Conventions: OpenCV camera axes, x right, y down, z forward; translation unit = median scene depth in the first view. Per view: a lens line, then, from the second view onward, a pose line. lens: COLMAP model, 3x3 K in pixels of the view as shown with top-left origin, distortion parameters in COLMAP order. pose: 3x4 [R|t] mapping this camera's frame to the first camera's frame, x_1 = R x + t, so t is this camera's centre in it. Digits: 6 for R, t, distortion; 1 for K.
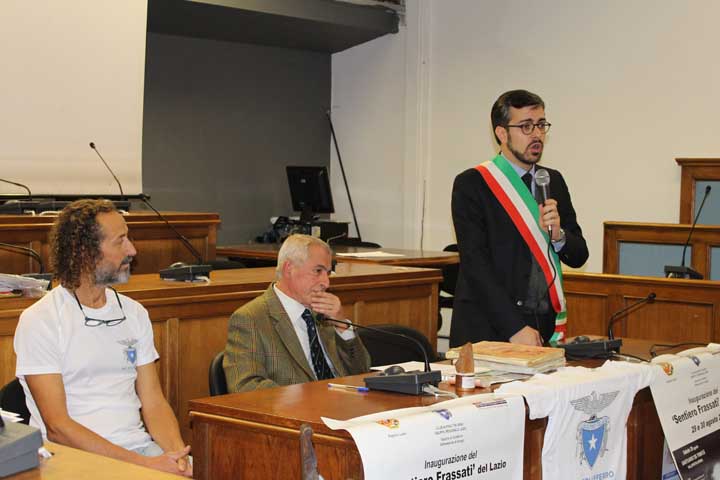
lens RADIAL K [[1257.4, 0, 360.0], [0, 1257.4, 240.0], [0, 0, 1]] dist [0.009993, -0.064754]
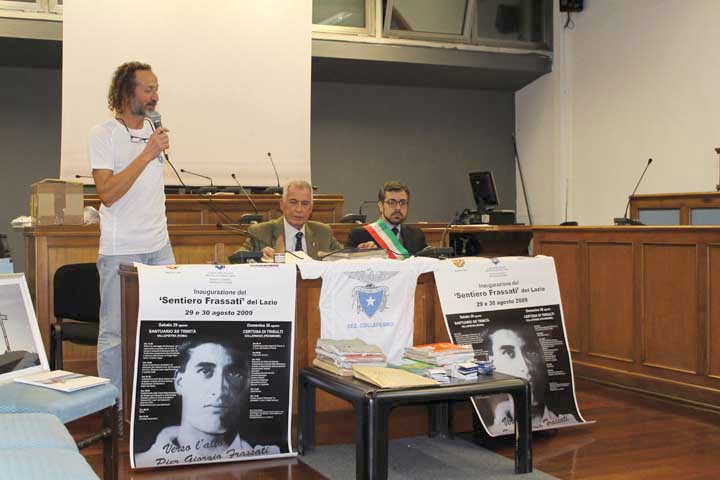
lens RADIAL K [[1009.6, 0, 360.0], [0, 1009.6, 240.0], [0, 0, 1]] dist [-0.026183, -0.009676]
pose [[0.909144, -0.015799, -0.416182, 0.631227], [0.001708, 0.999413, -0.034208, 0.114610], [0.416478, 0.030389, 0.908638, -0.143320]]
